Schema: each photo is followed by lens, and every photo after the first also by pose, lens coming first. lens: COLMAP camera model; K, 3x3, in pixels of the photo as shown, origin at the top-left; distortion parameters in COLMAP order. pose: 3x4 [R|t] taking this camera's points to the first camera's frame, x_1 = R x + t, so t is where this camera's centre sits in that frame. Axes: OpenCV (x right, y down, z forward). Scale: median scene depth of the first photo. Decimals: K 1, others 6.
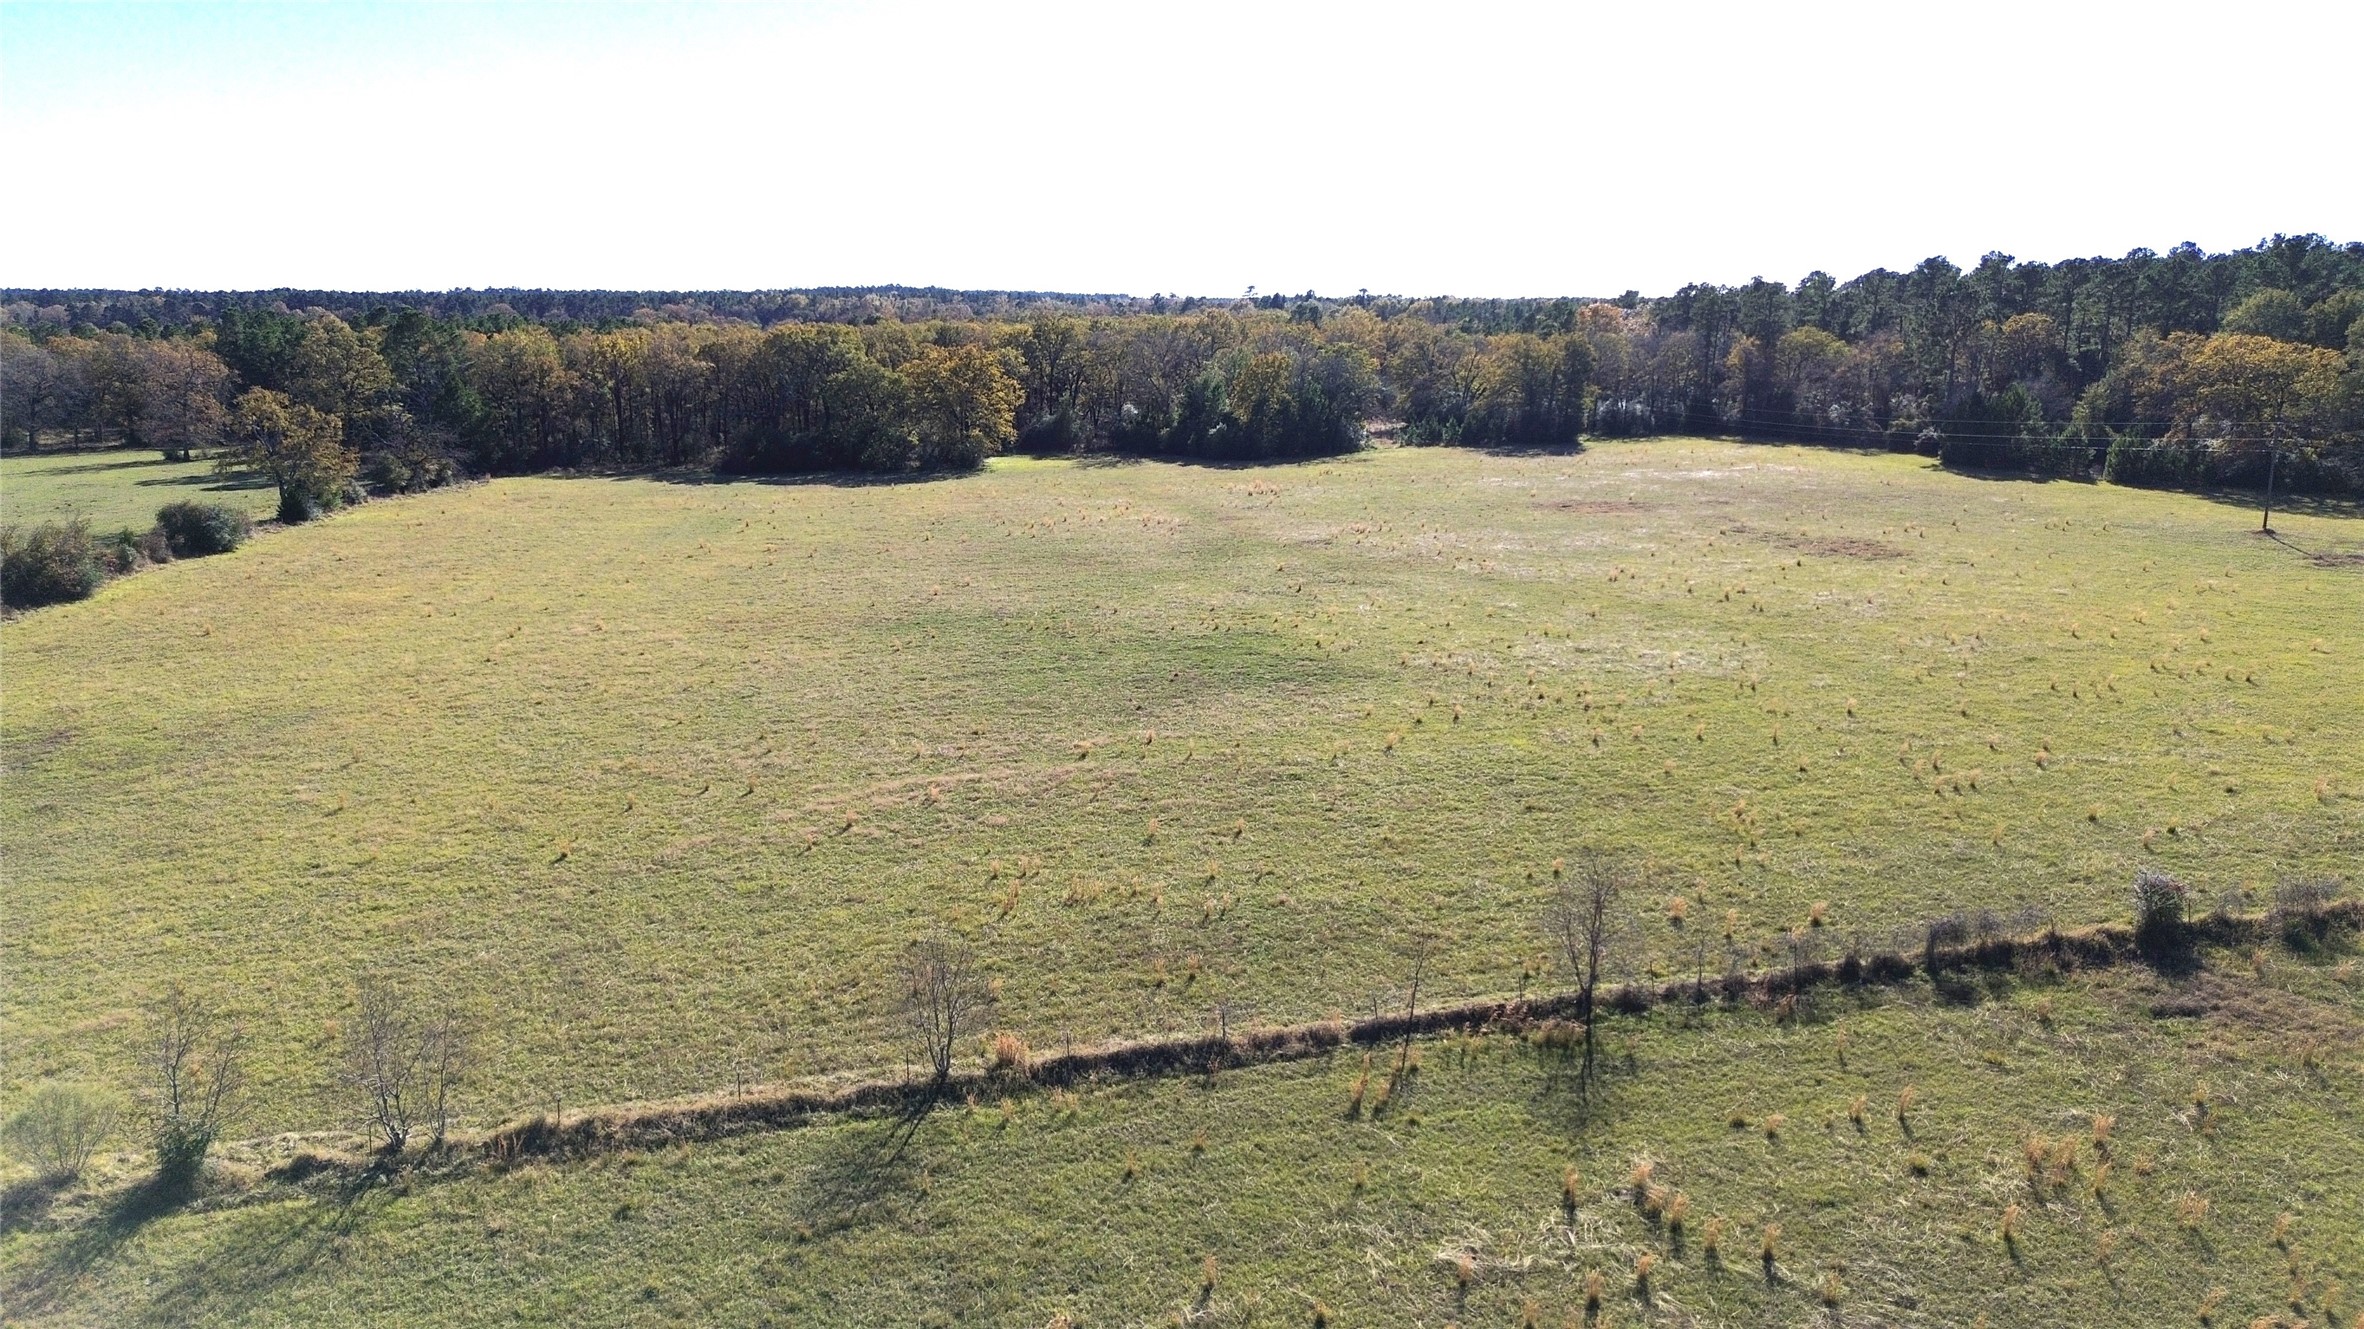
lens RADIAL K [[1647.8, 0, 1182.0], [0, 1647.8, 664.5], [0, 0, 1]] dist [0.088966, -0.097119]
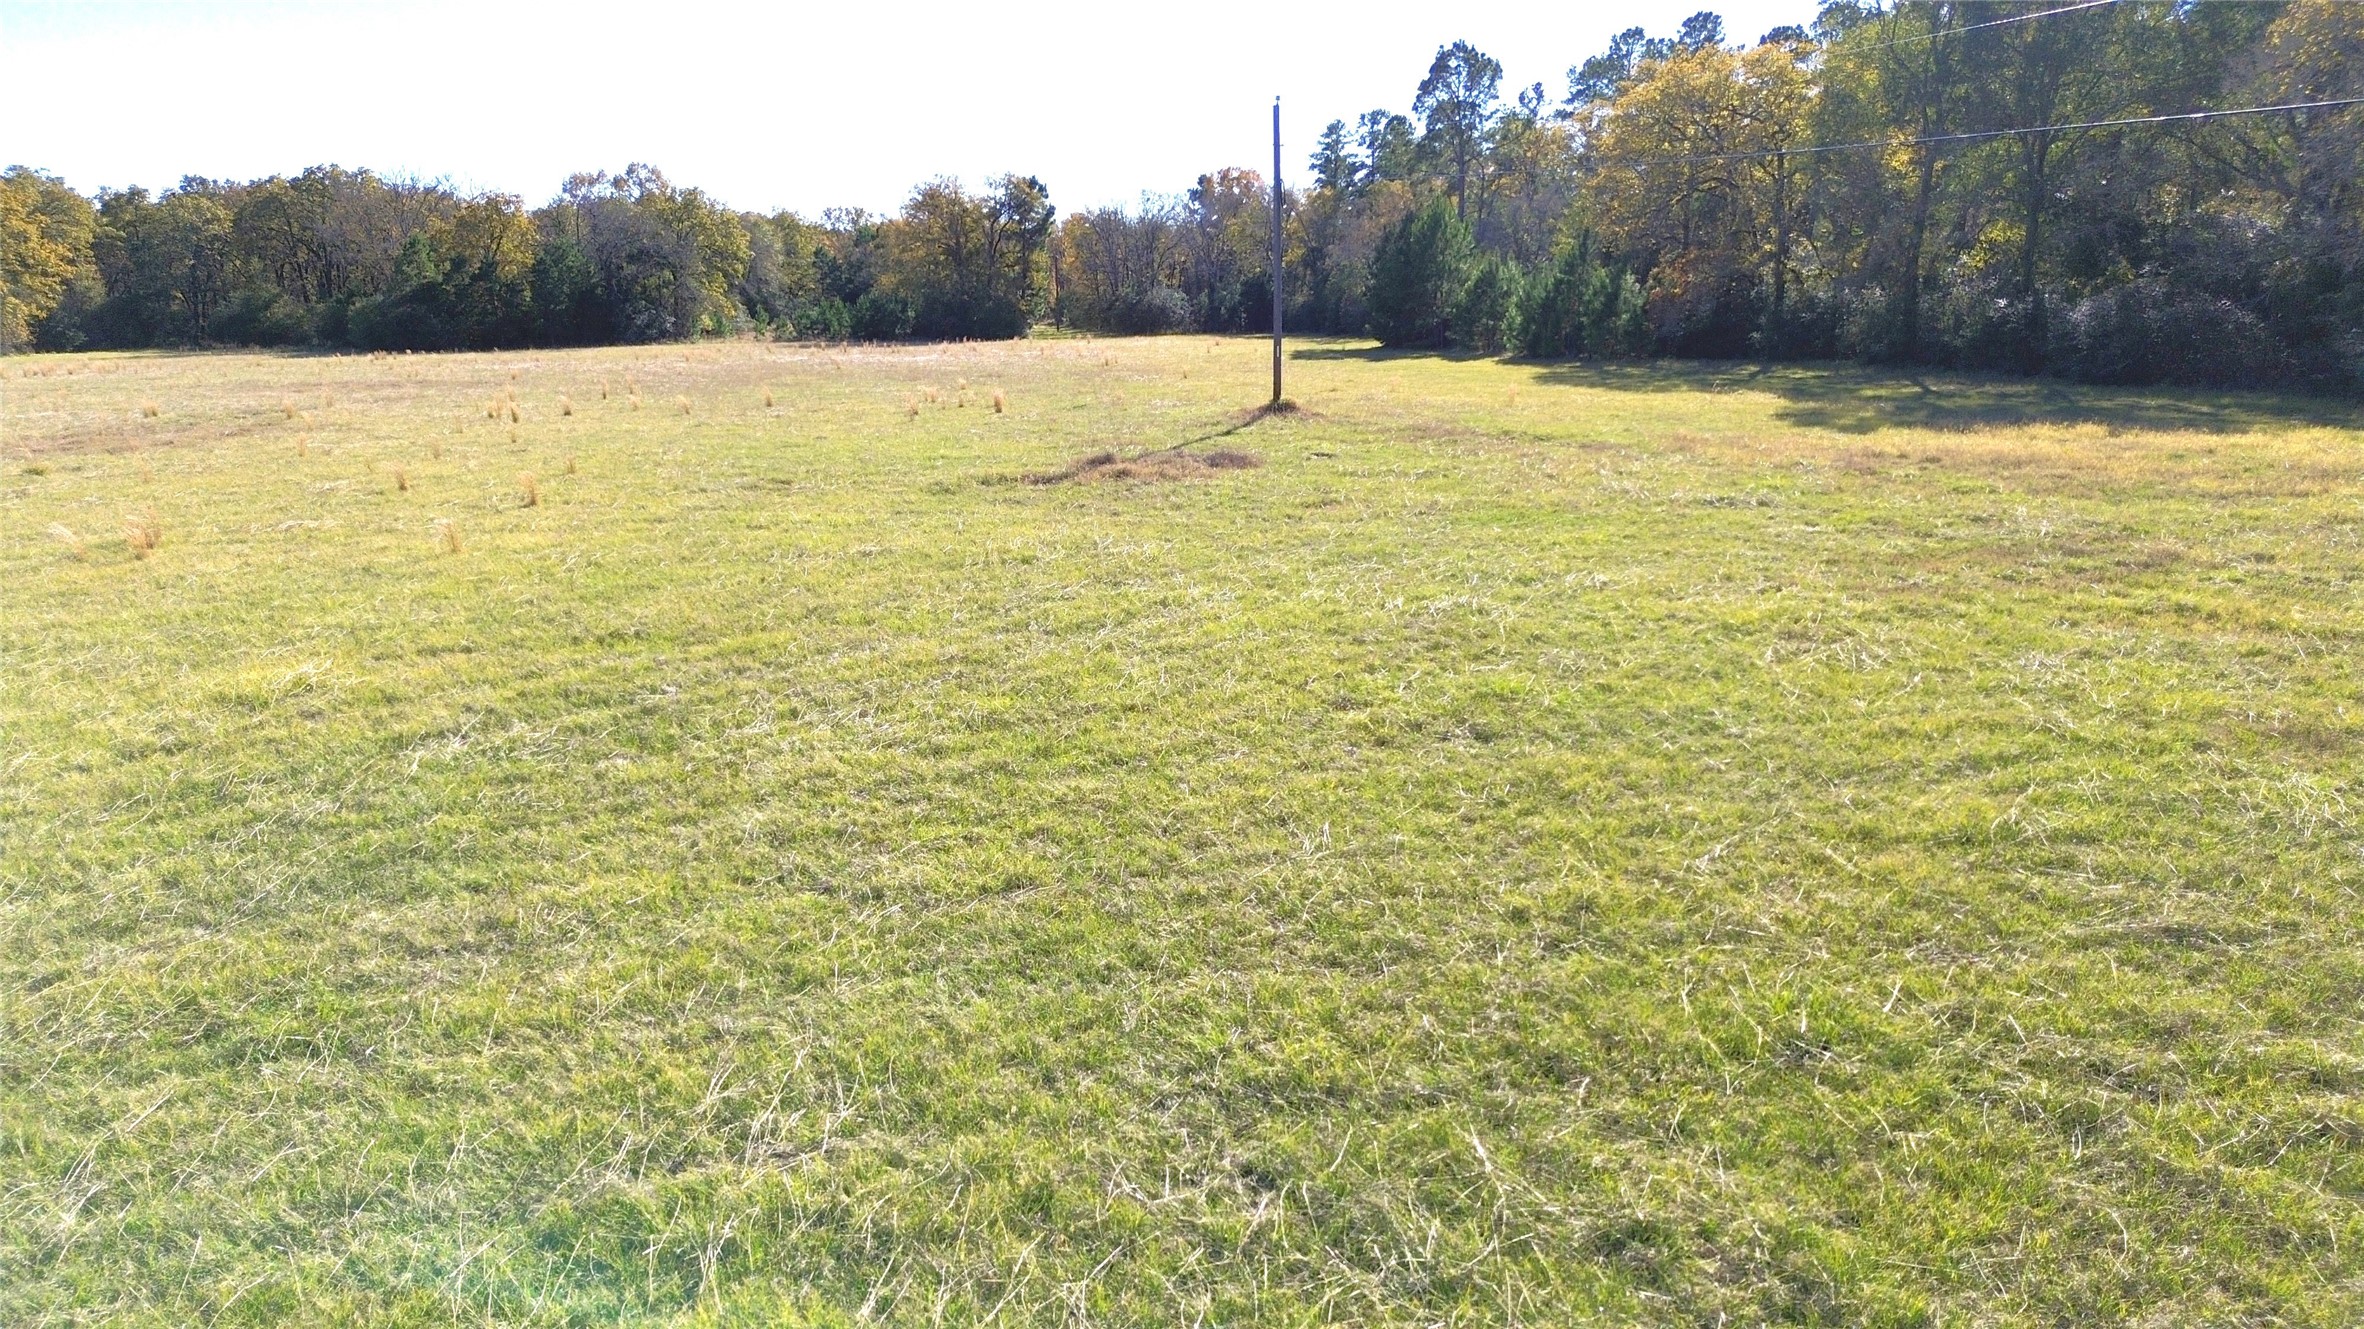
lens RADIAL K [[1647.8, 0, 1182.0], [0, 1647.8, 664.5], [0, 0, 1]] dist [0.088966, -0.097119]
pose [[0.997070, 0.018620, -0.074190, 0.388425], [-0.017629, 0.999747, 0.013997, -0.016297], [0.074432, -0.012648, 0.997146, 0.376868]]
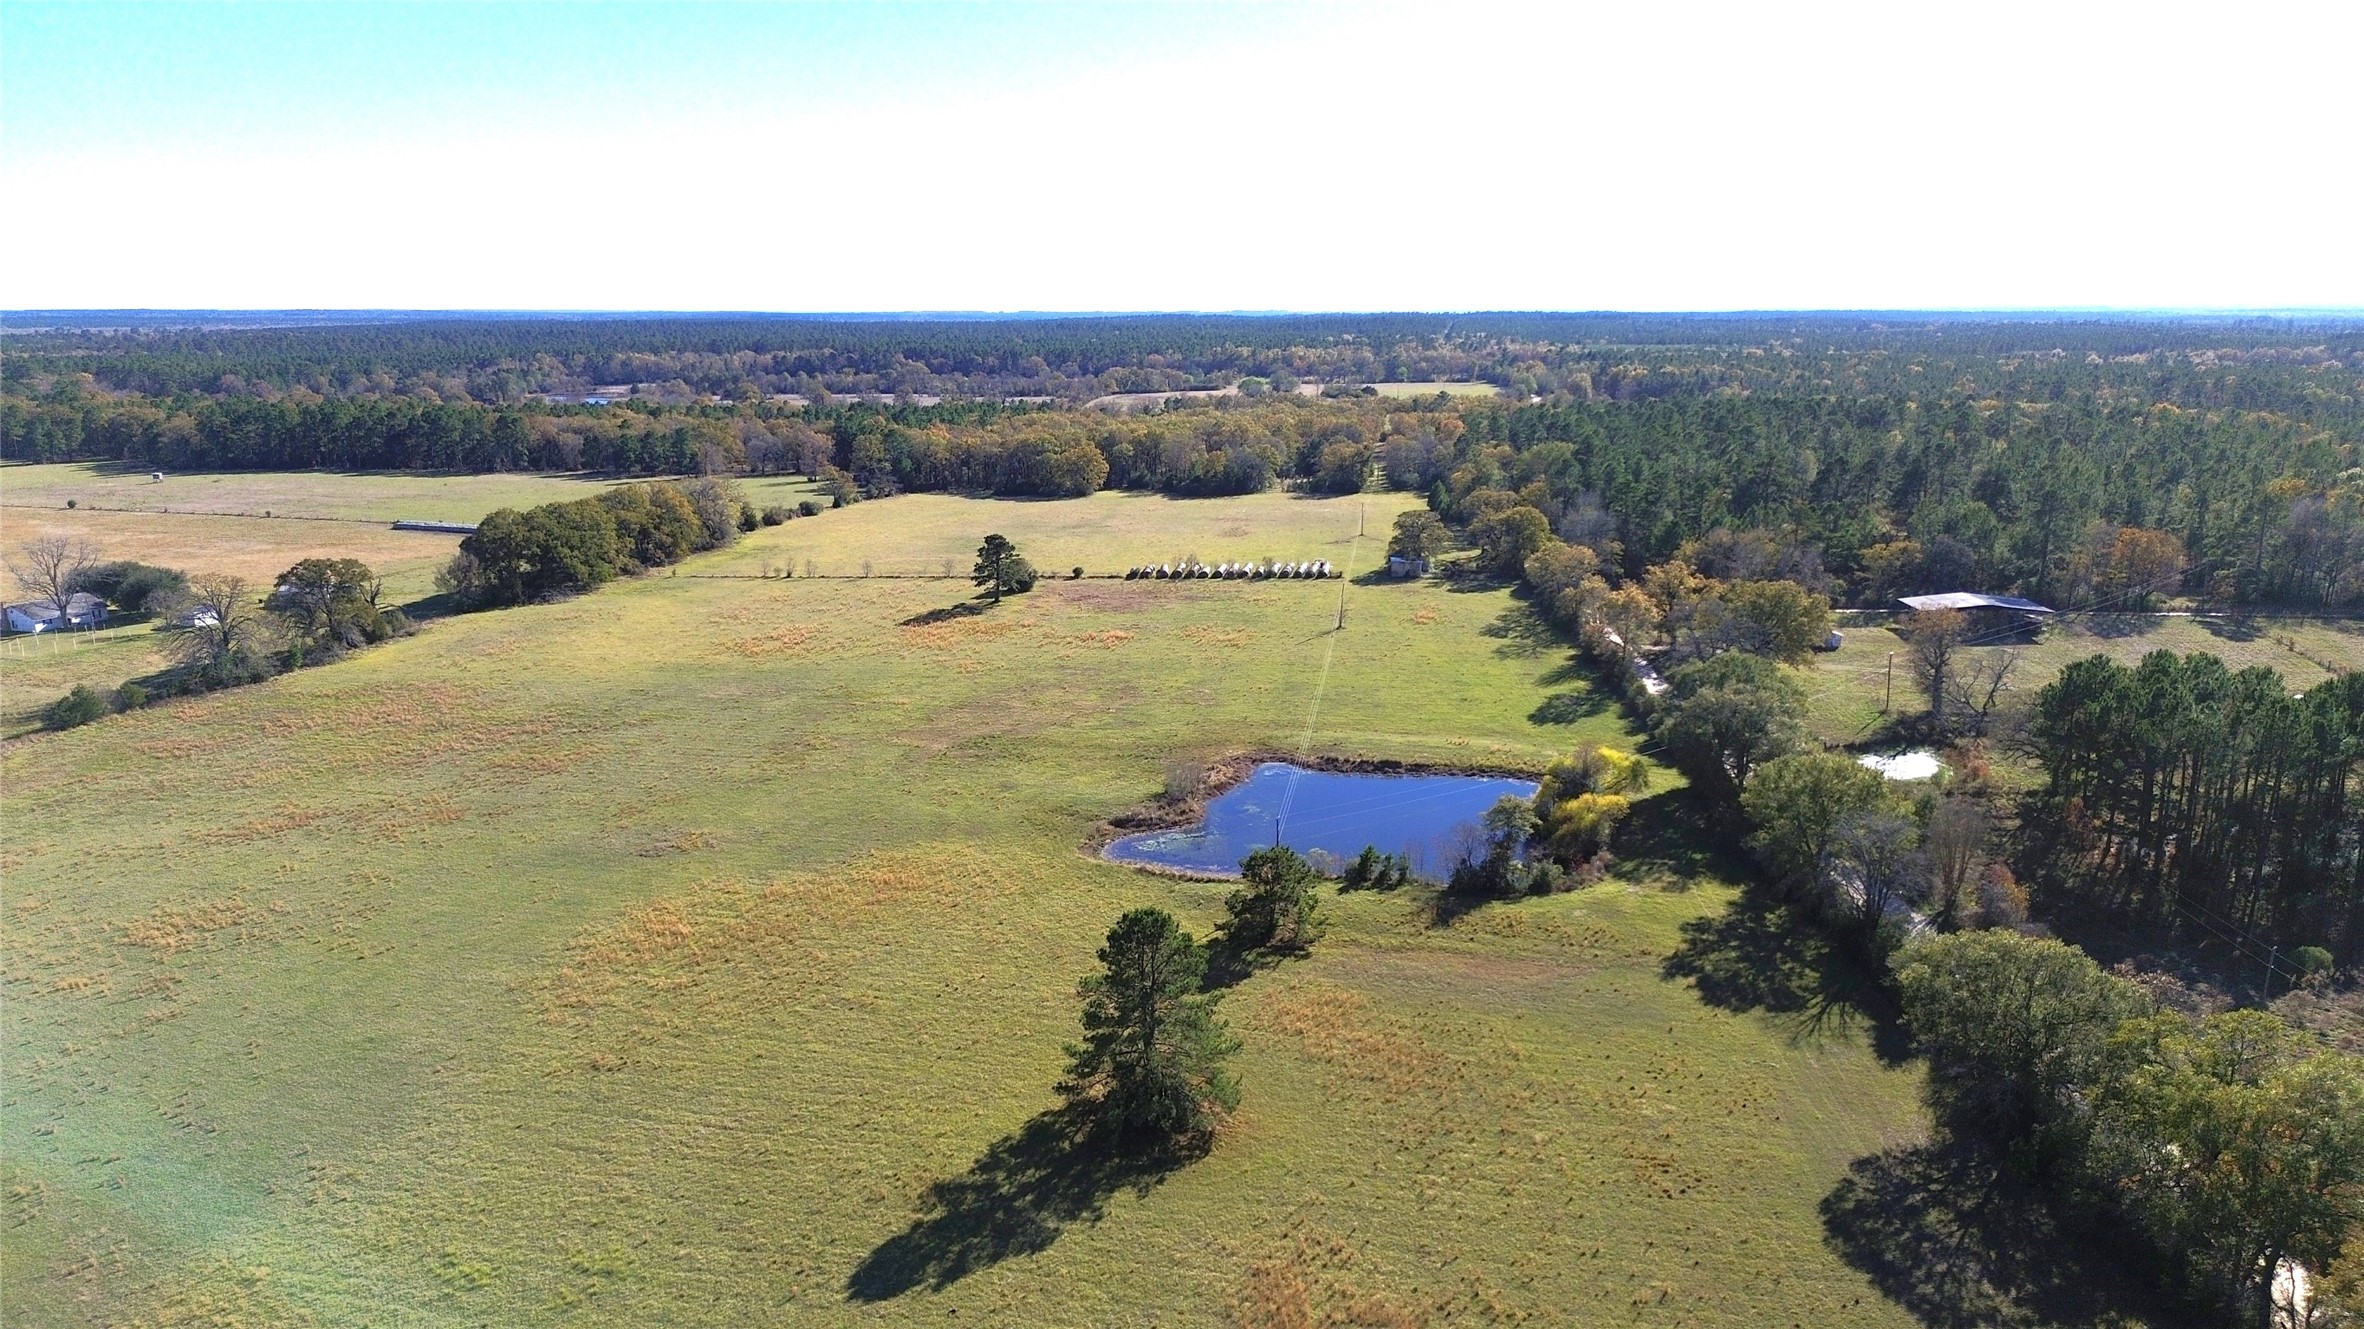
lens RADIAL K [[1647.8, 0, 1182.0], [0, 1647.8, 664.5], [0, 0, 1]] dist [0.088966, -0.097119]
pose [[0.944118, 0.070063, -0.322076, 0.809764], [-0.071125, 0.997431, 0.008485, 0.100450], [0.321843, 0.014897, 0.946676, -1.269842]]
